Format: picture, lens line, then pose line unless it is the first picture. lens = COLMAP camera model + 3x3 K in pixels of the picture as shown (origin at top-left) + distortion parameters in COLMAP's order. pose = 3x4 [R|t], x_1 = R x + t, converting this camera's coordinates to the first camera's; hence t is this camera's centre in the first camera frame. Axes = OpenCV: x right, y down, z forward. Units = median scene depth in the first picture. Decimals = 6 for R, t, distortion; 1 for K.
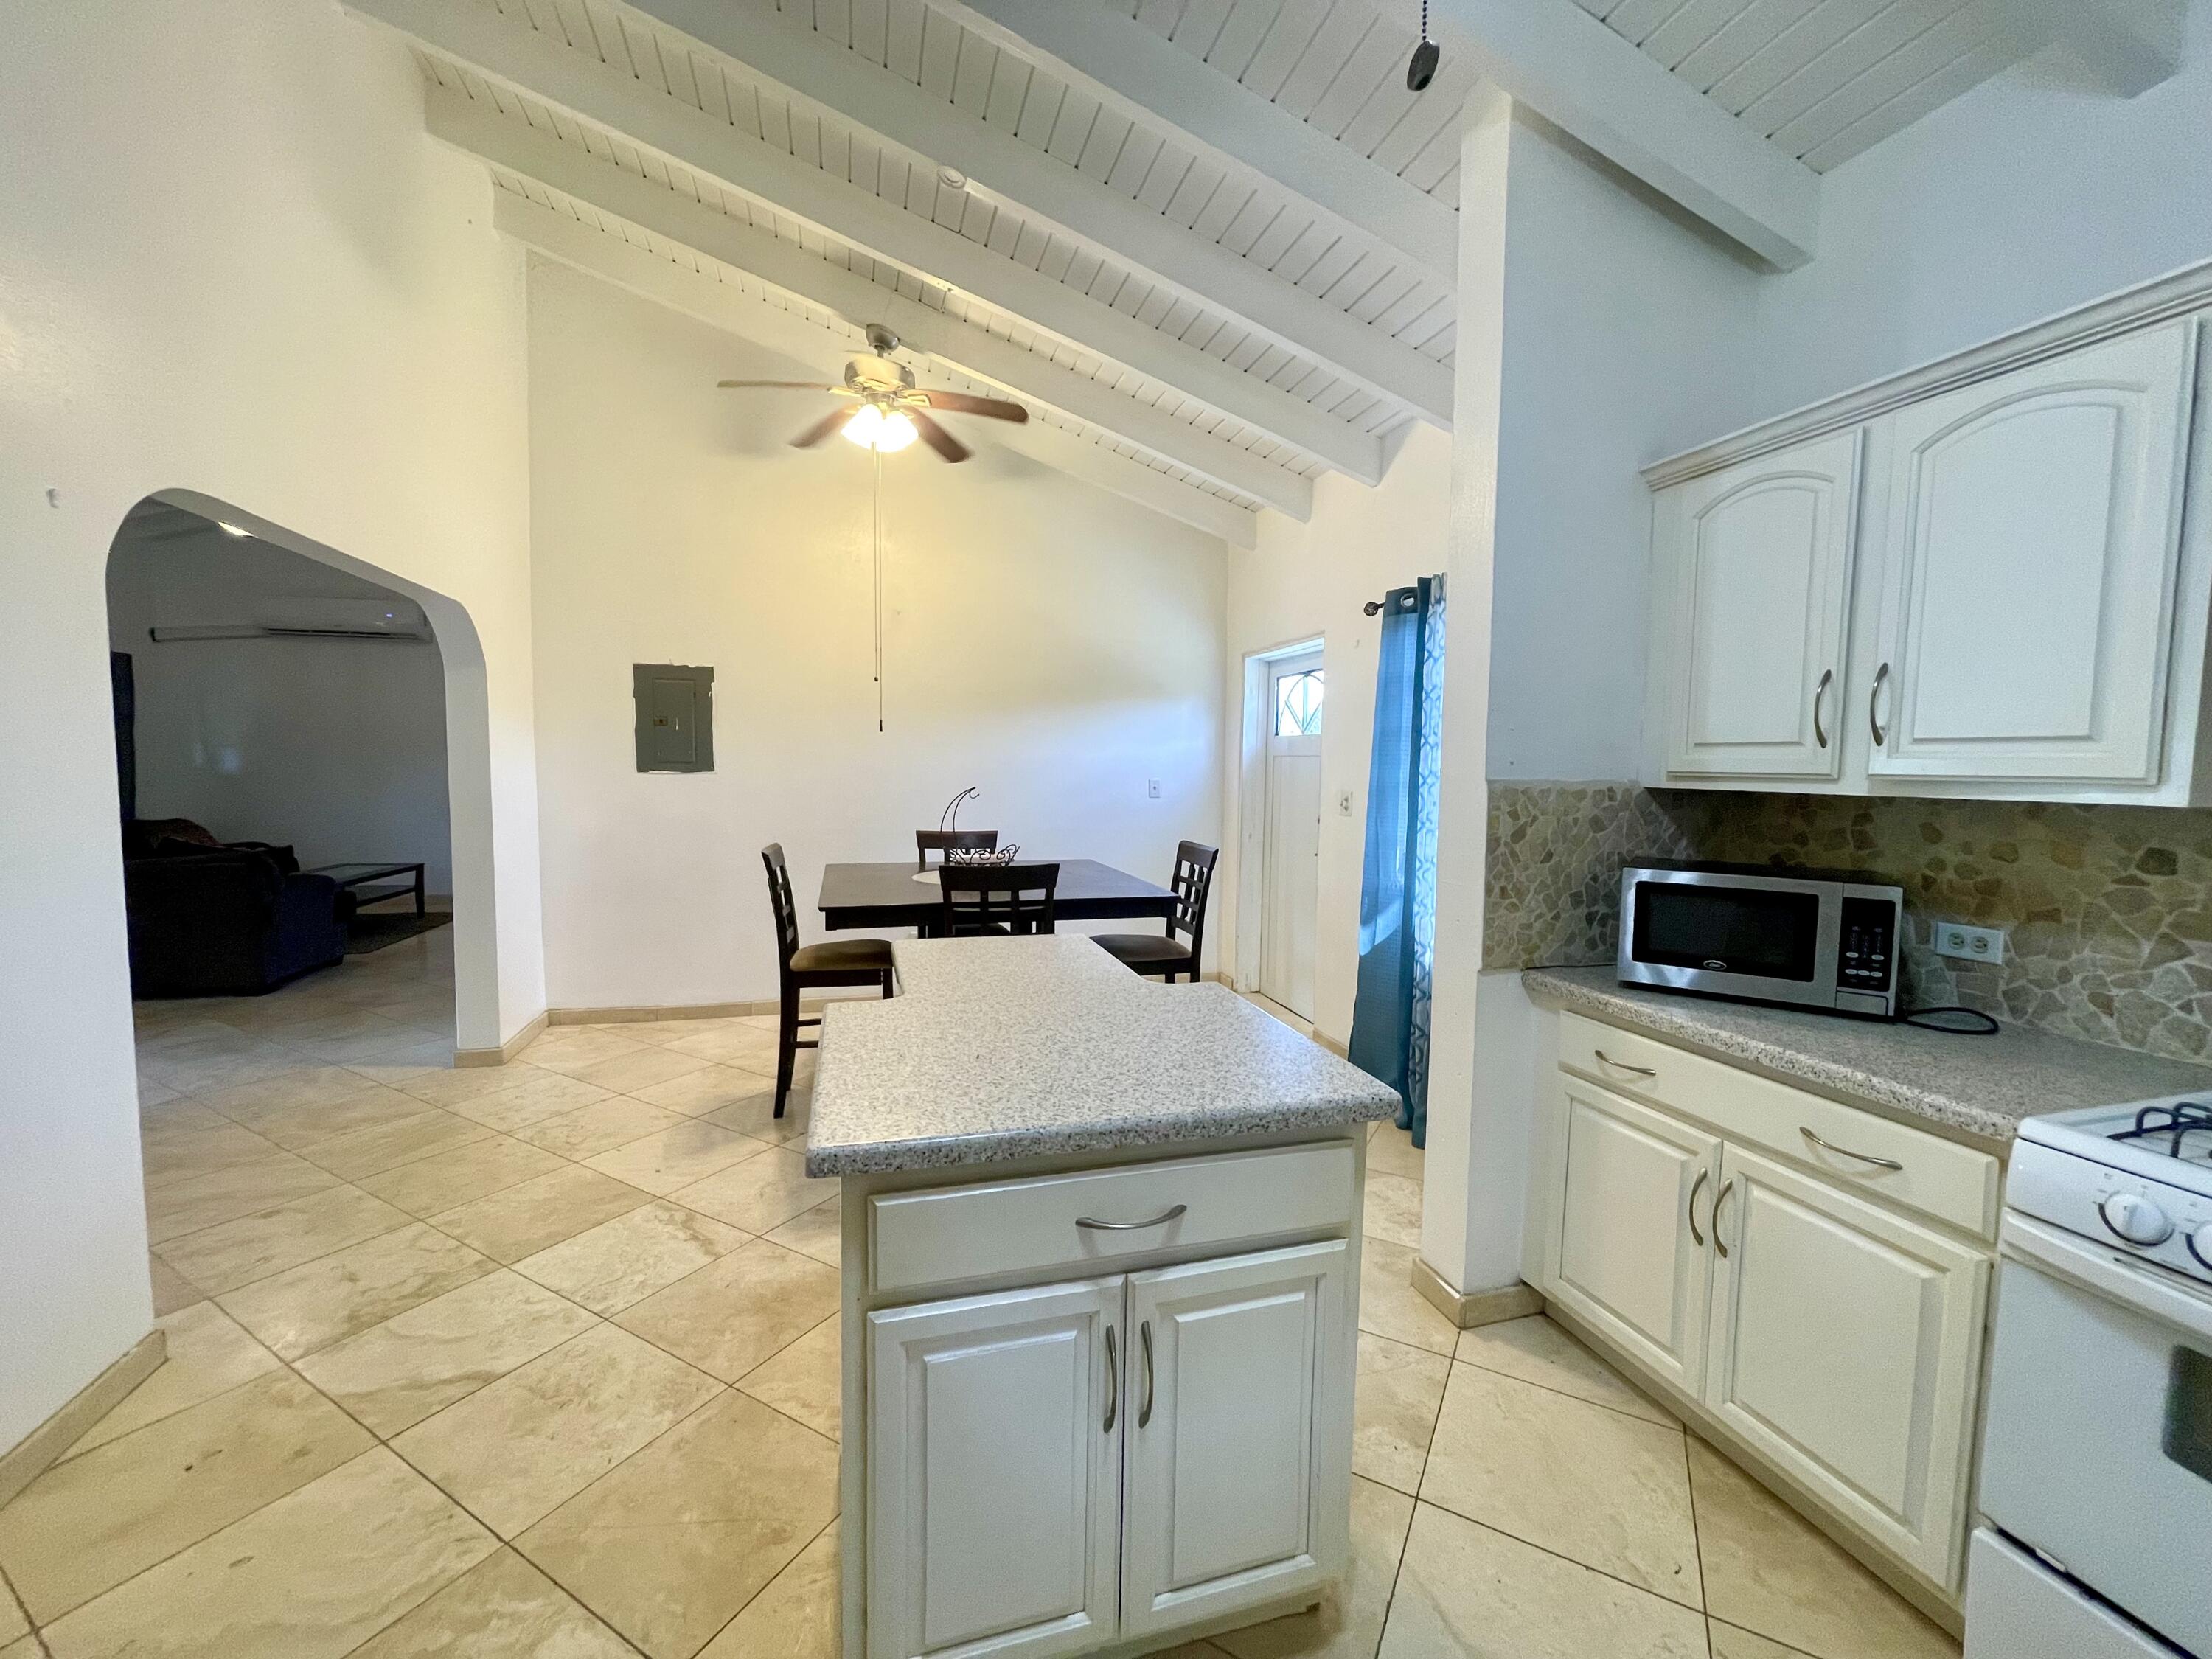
lens RADIAL K [[891.2, 0, 1105.5], [0, 891.2, 828.3], [0, 0, 1]] dist [-0.002344, 0.001894]
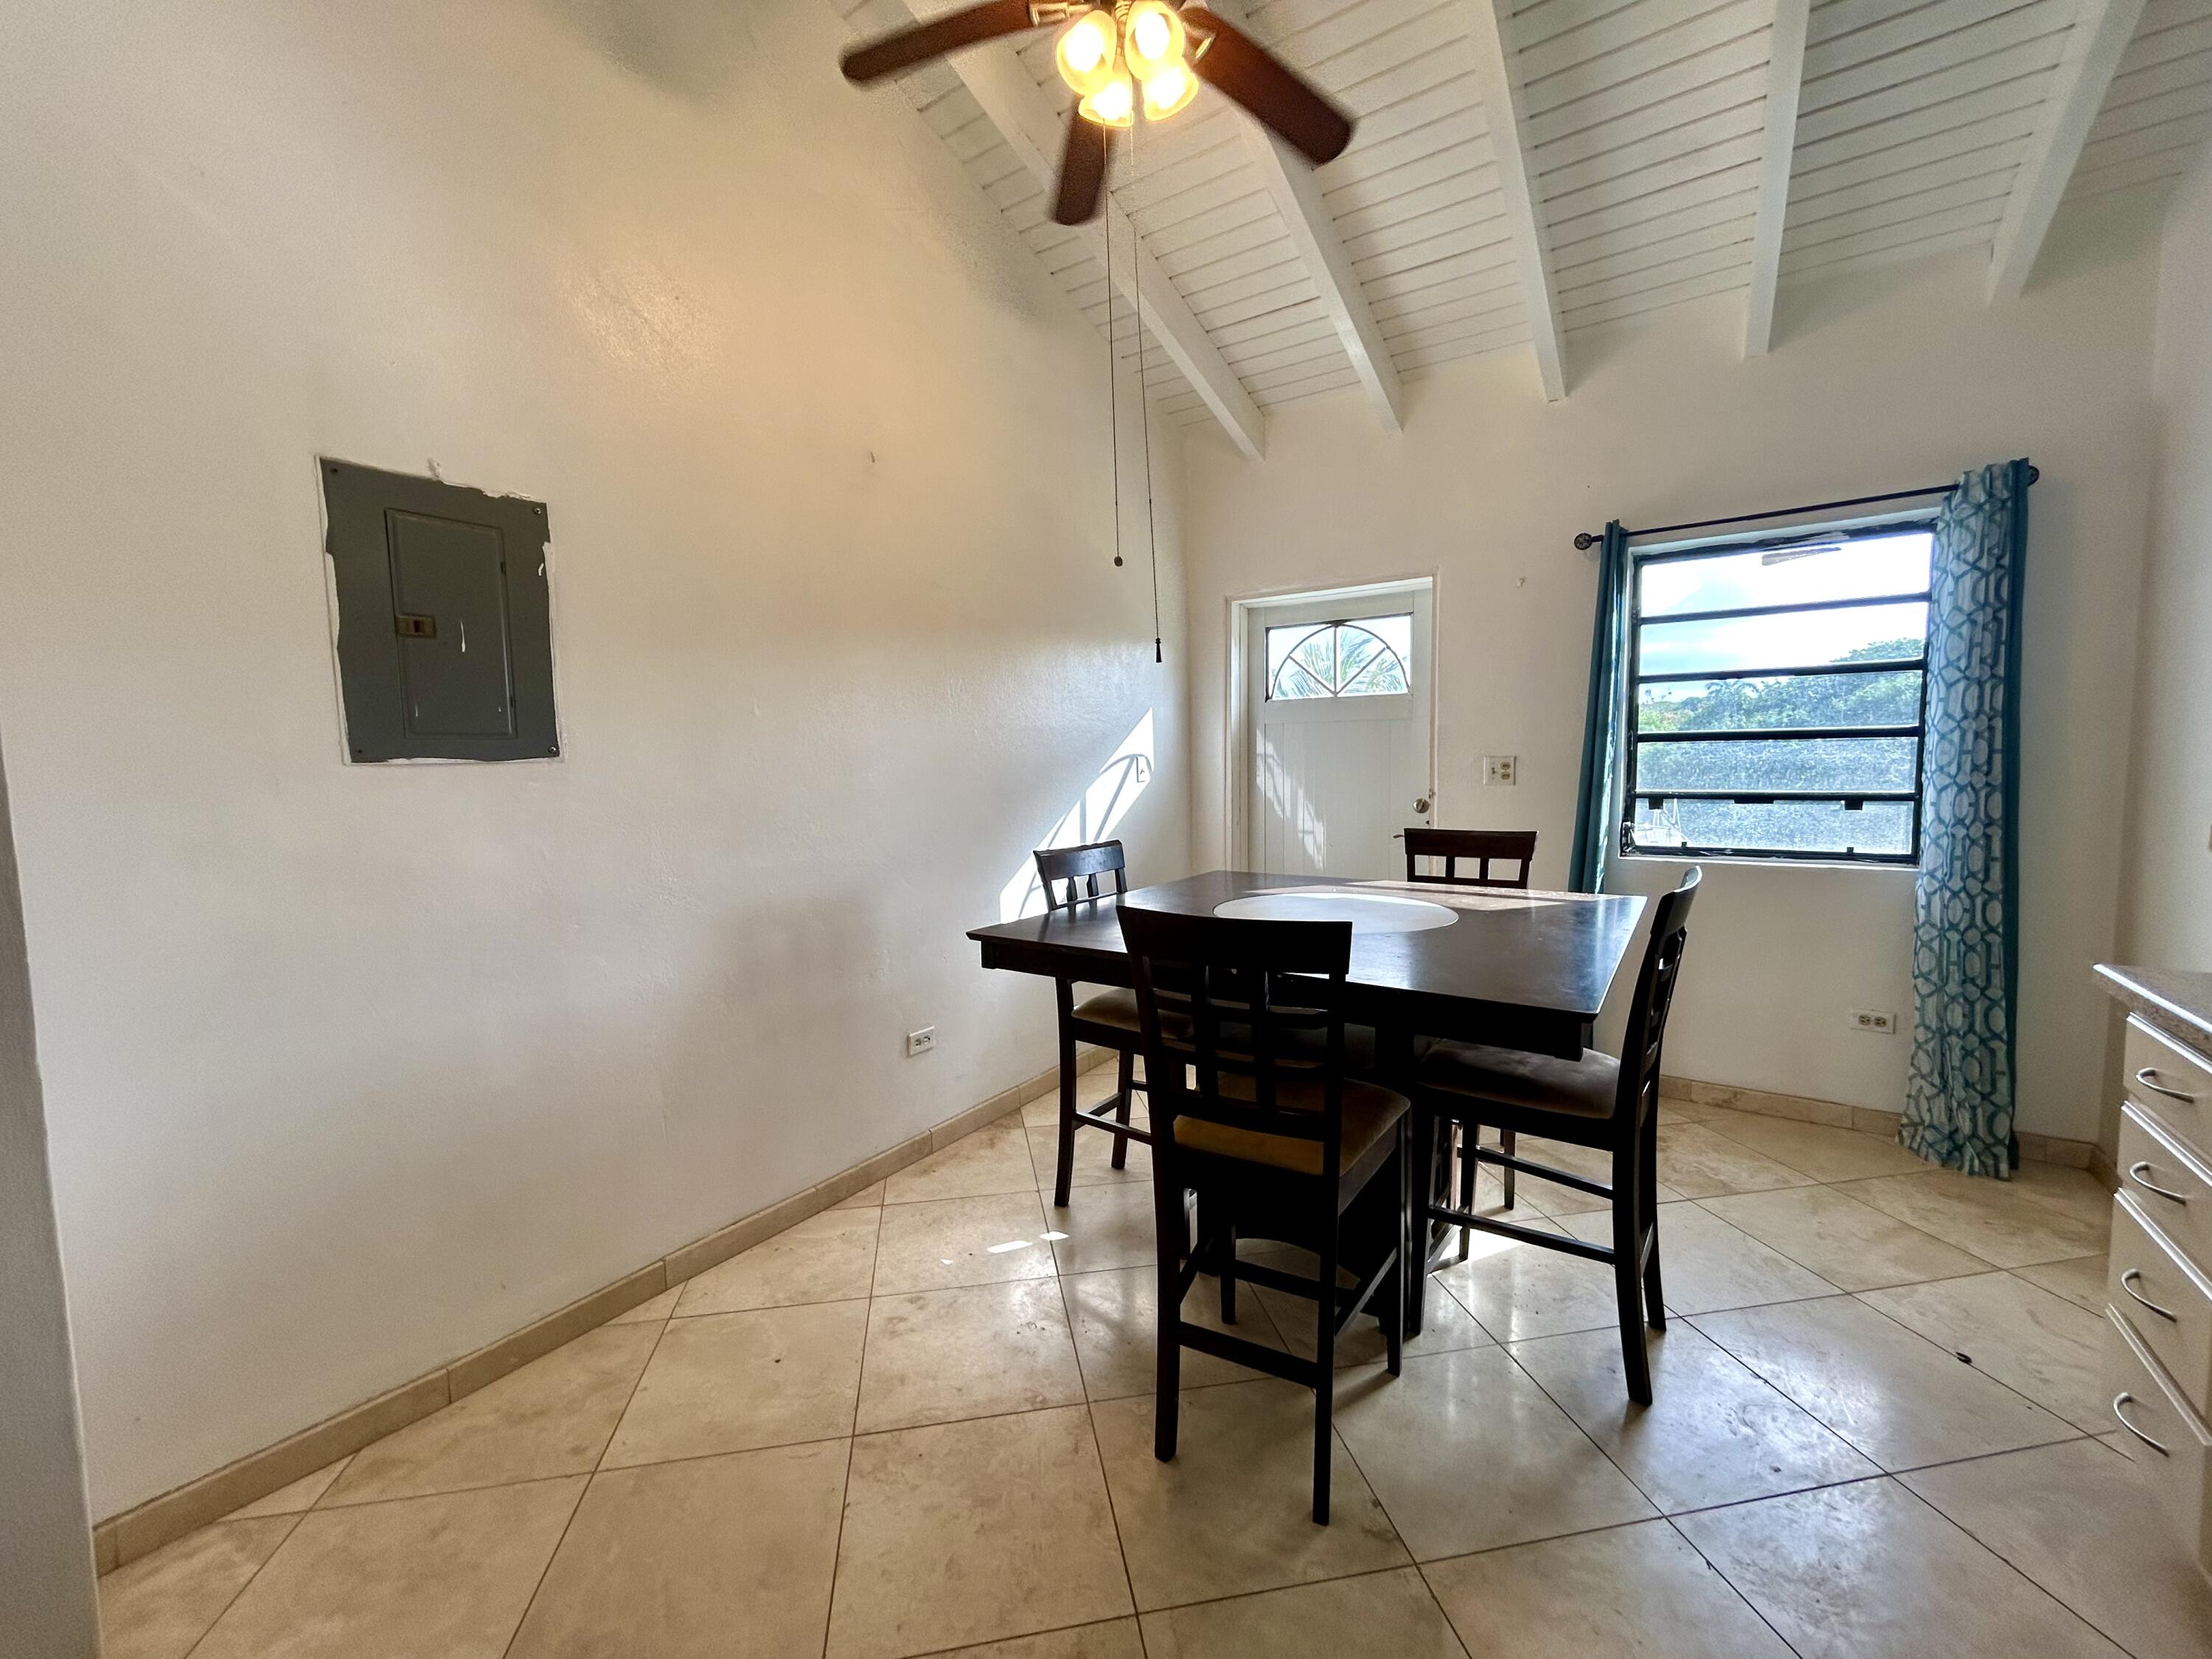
lens RADIAL K [[896.2, 0, 1098.4], [0, 896.2, 825.6], [0, 0, 1]] dist [0.001994, 0.000009]
pose [[0.770971, -0.074334, 0.632517, -1.019325], [0.072075, 0.996968, 0.029314, -0.049837], [-0.632778, 0.022989, 0.773992, 1.015447]]
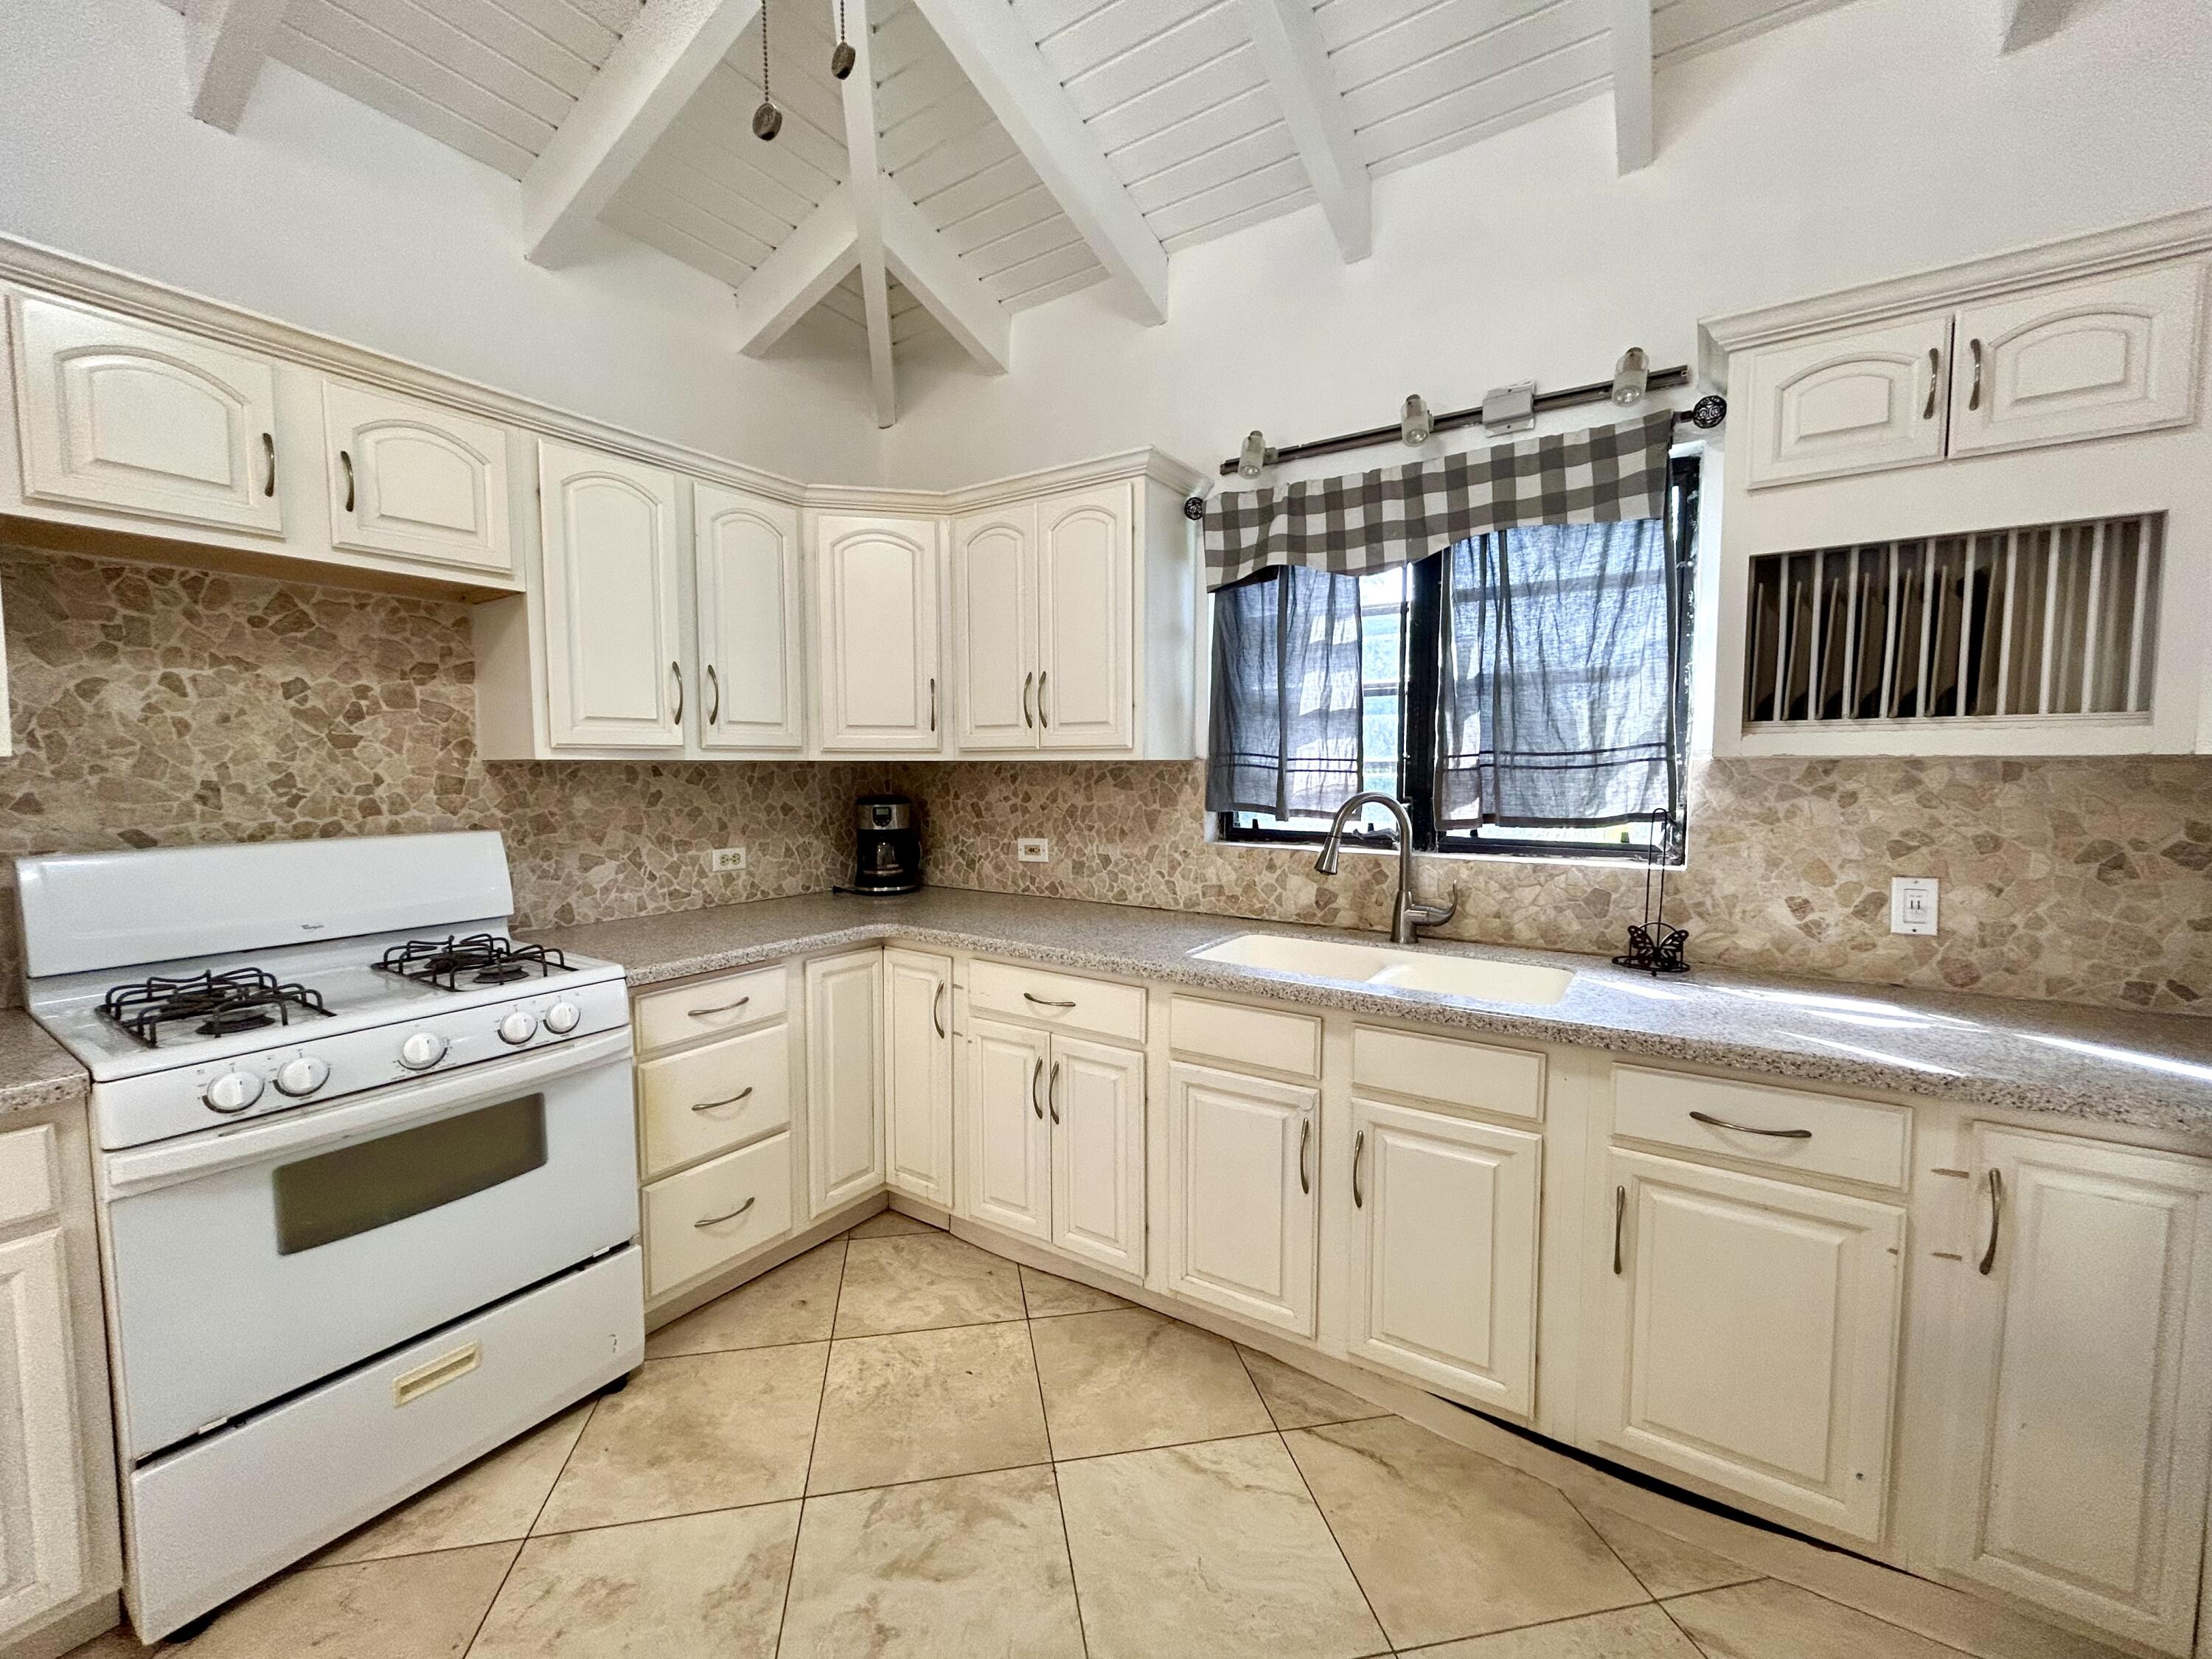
lens RADIAL K [[896.2, 0, 1104.0], [0, 896.2, 830.1], [0, 0, 1]] dist [0.001994, 0.000009]
pose [[-0.645648, -0.067064, 0.760685, -0.242079], [0.047493, 0.990681, 0.127652, -0.006007], [-0.762157, 0.118546, -0.636446, 0.398135]]
